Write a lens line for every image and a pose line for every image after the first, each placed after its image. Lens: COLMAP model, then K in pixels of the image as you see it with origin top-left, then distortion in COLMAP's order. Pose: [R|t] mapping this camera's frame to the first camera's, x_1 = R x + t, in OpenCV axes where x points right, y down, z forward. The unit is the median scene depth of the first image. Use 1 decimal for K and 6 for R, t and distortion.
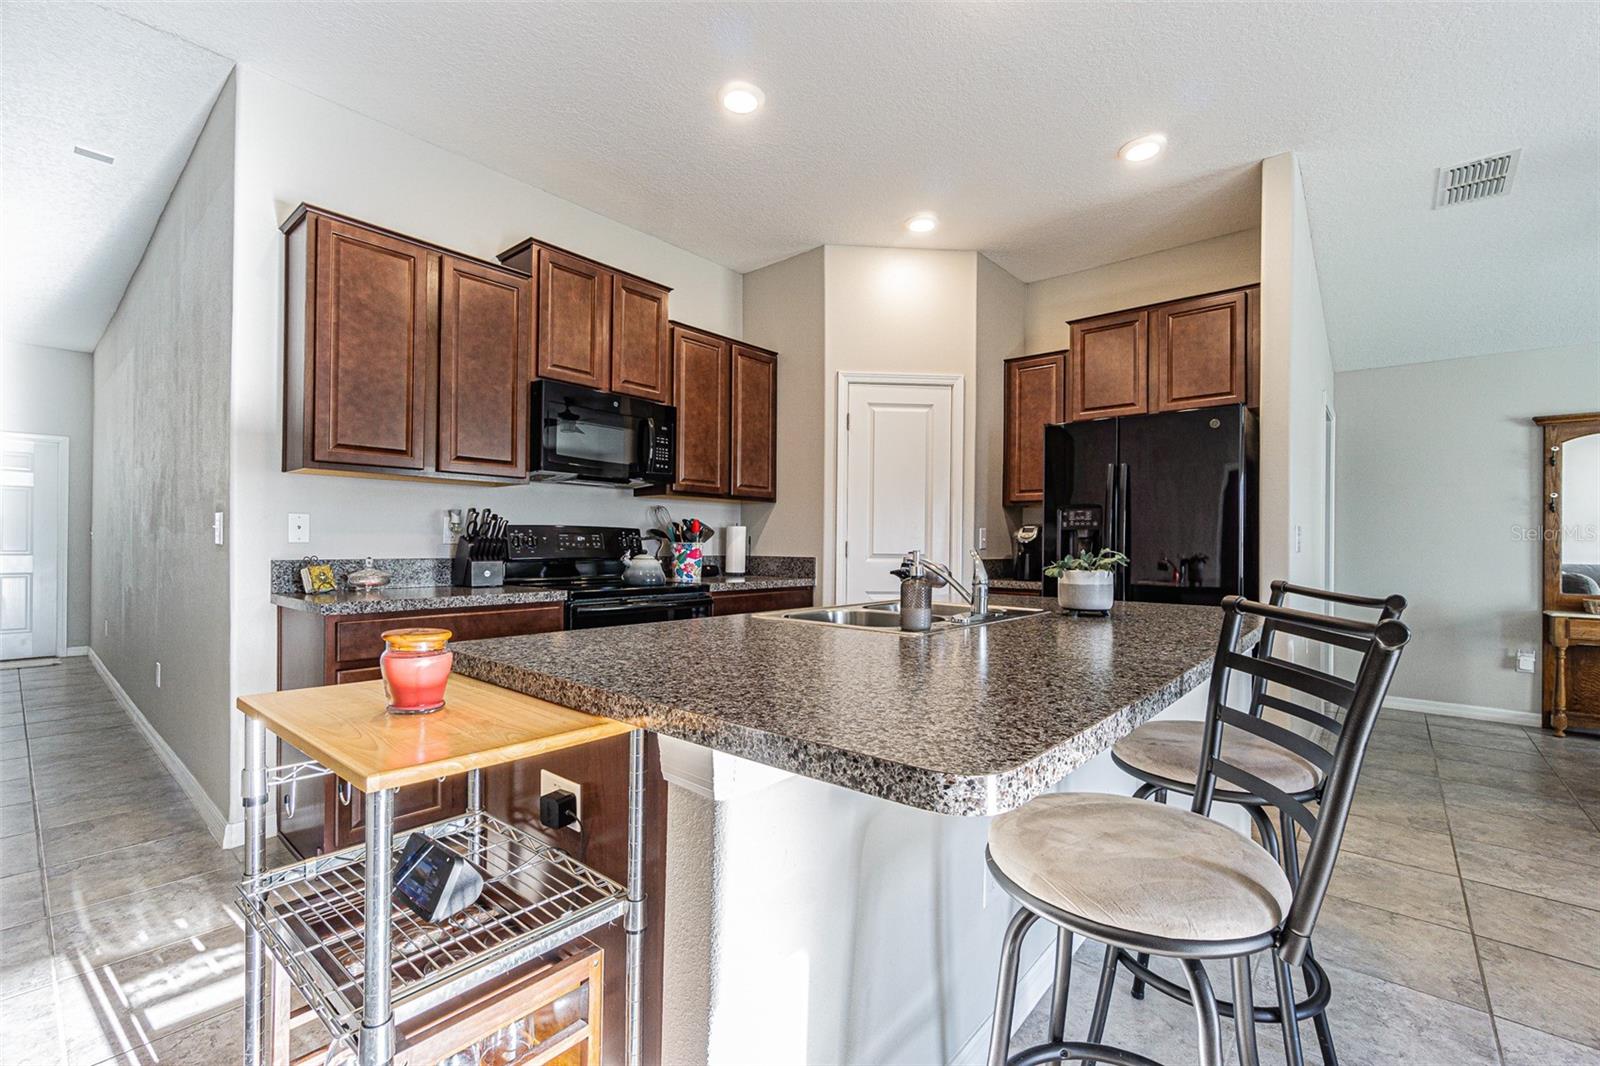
lens RADIAL K [[697.6, 0, 796.1], [0, 697.6, 539.4], [0, 0, 1]] dist [-0.004028, -0.000003]
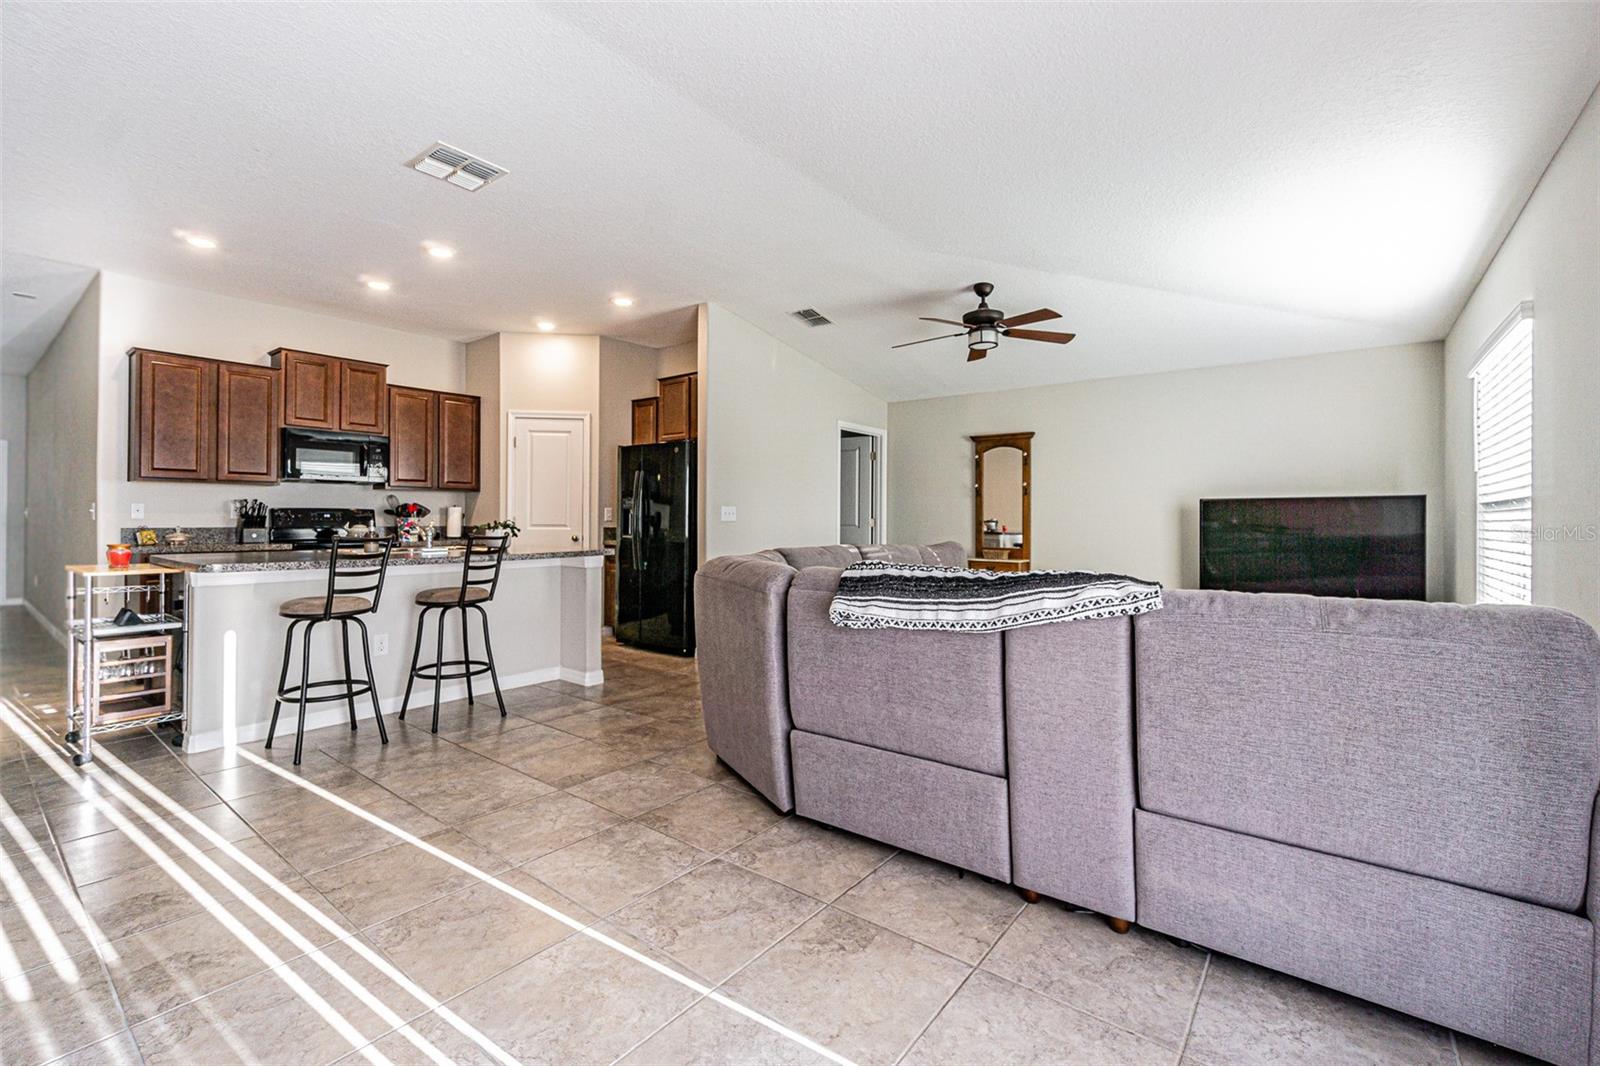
lens RADIAL K [[685.2, 0, 796.6], [0, 685.2, 514.5], [0, 0, 1]] dist [-0.008824, -0.000036]
pose [[0.999101, -0.004538, 0.042143, 0.752361], [0.004472, 0.999989, 0.001641, -0.001786], [-0.042150, -0.001451, 0.999110, -0.695111]]
